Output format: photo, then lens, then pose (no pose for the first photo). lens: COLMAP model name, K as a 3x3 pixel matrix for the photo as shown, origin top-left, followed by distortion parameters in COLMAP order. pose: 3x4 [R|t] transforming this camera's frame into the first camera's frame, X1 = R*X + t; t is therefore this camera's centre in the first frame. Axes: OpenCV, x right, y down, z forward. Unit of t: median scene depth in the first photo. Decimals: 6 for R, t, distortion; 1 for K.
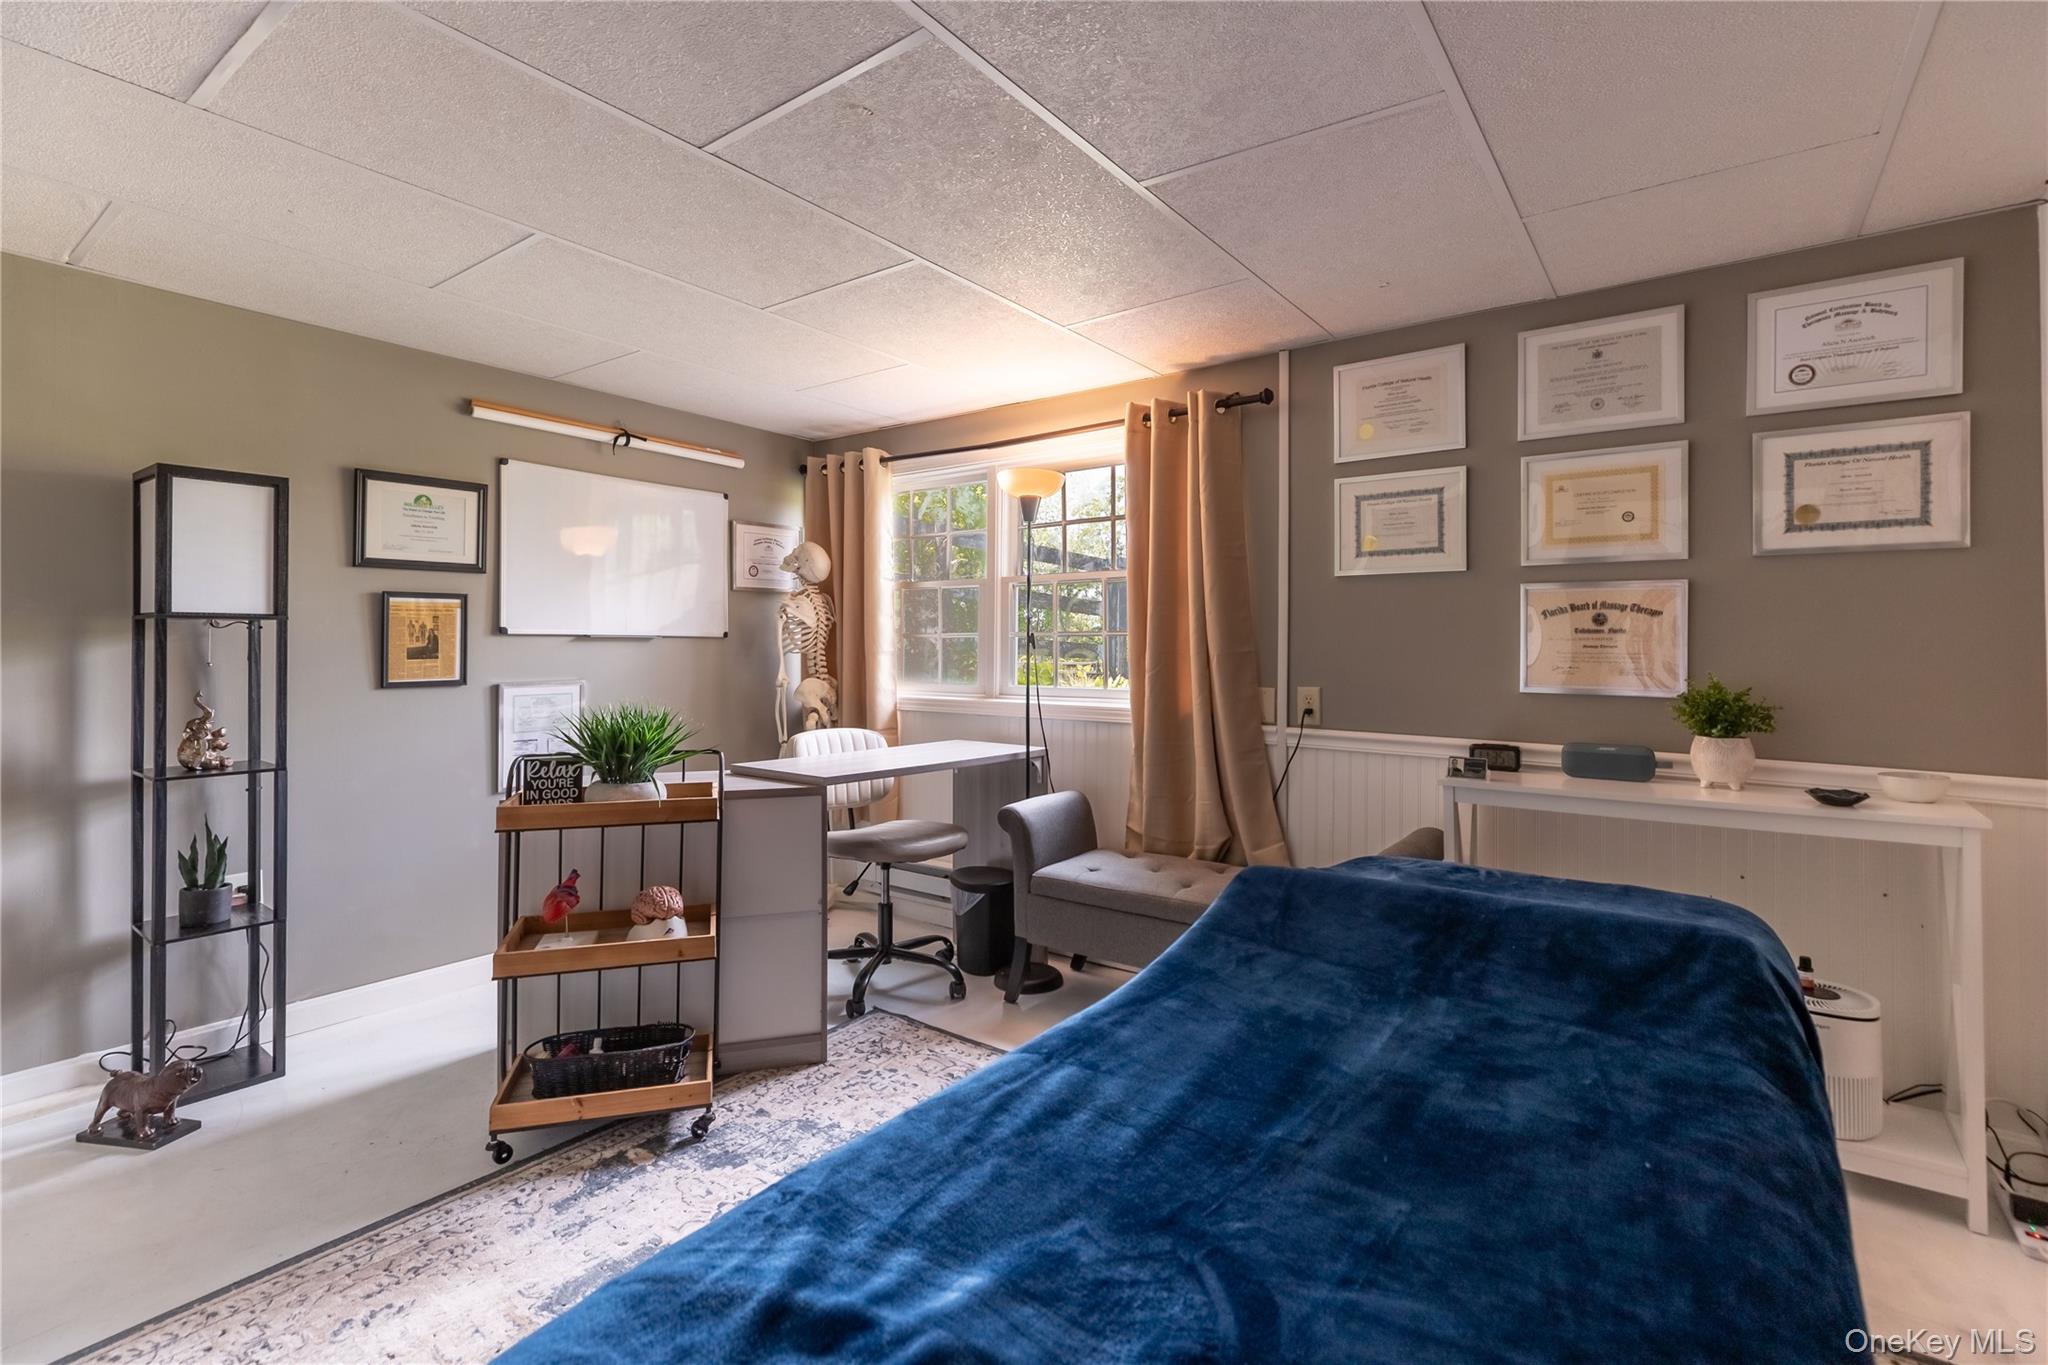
lens RADIAL K [[928.8, 0, 1025.7], [0, 928.8, 672.1], [0, 0, 1]] dist [-0.000801, -0.000162]
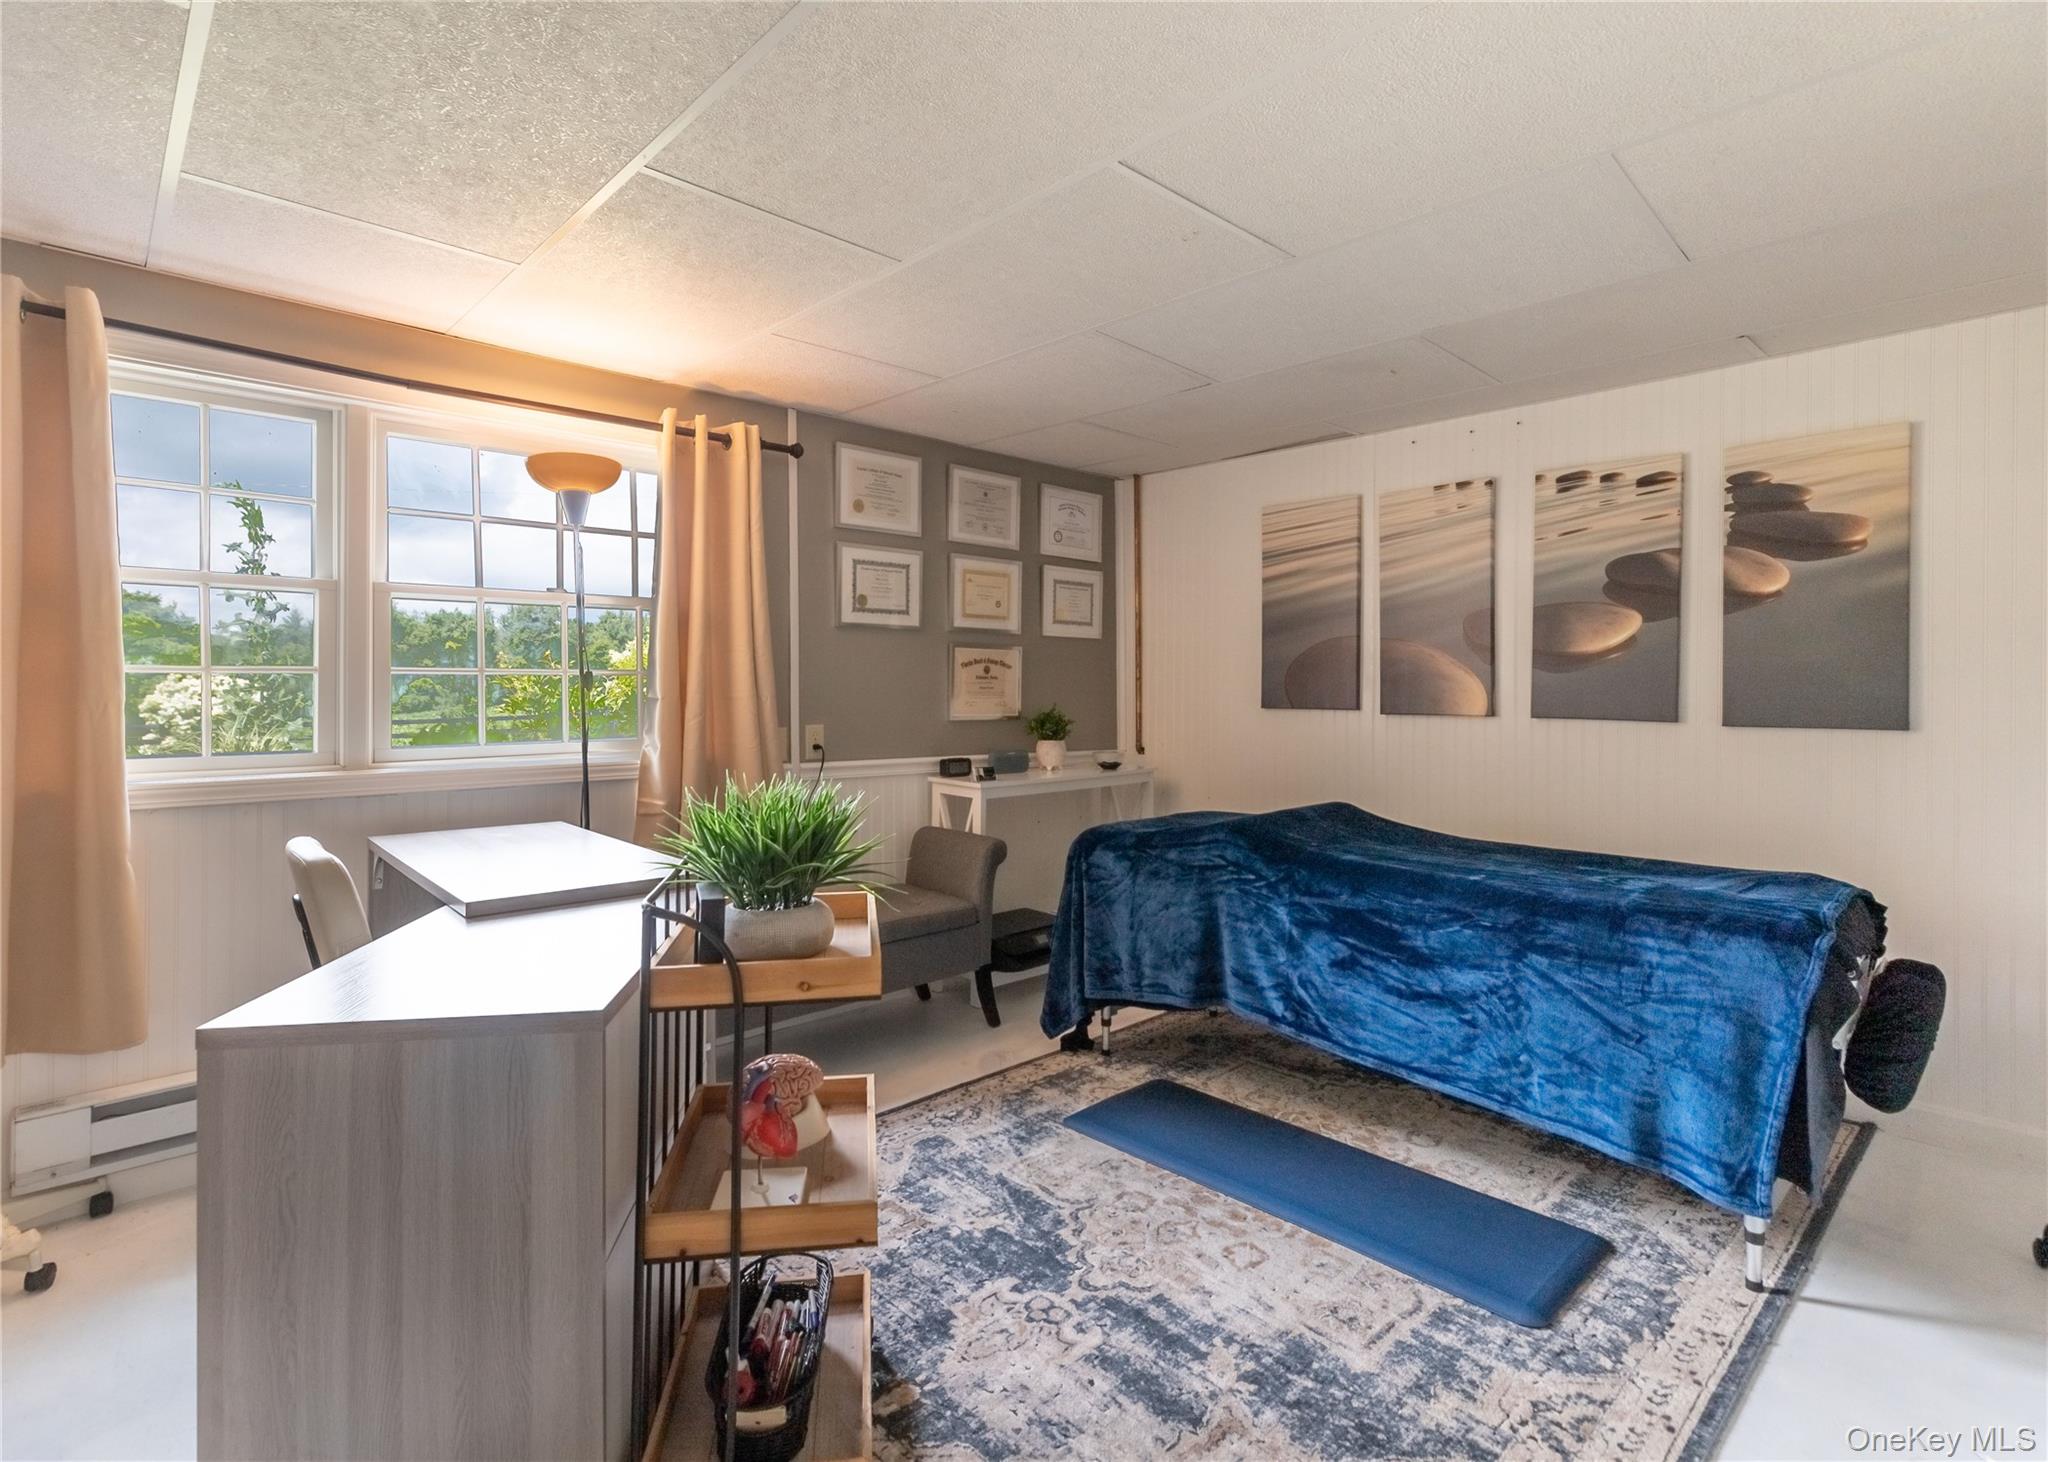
lens RADIAL K [[1002.1, 0, 1057.4], [0, 1002.1, 717.1], [0, 0, 1]] dist [-0.001175, 0.000128]
pose [[0.153460, -0.023556, 0.987874, -0.963909], [0.032635, 0.999291, 0.018759, -0.006853], [-0.987616, 0.029361, 0.154120, 0.631876]]
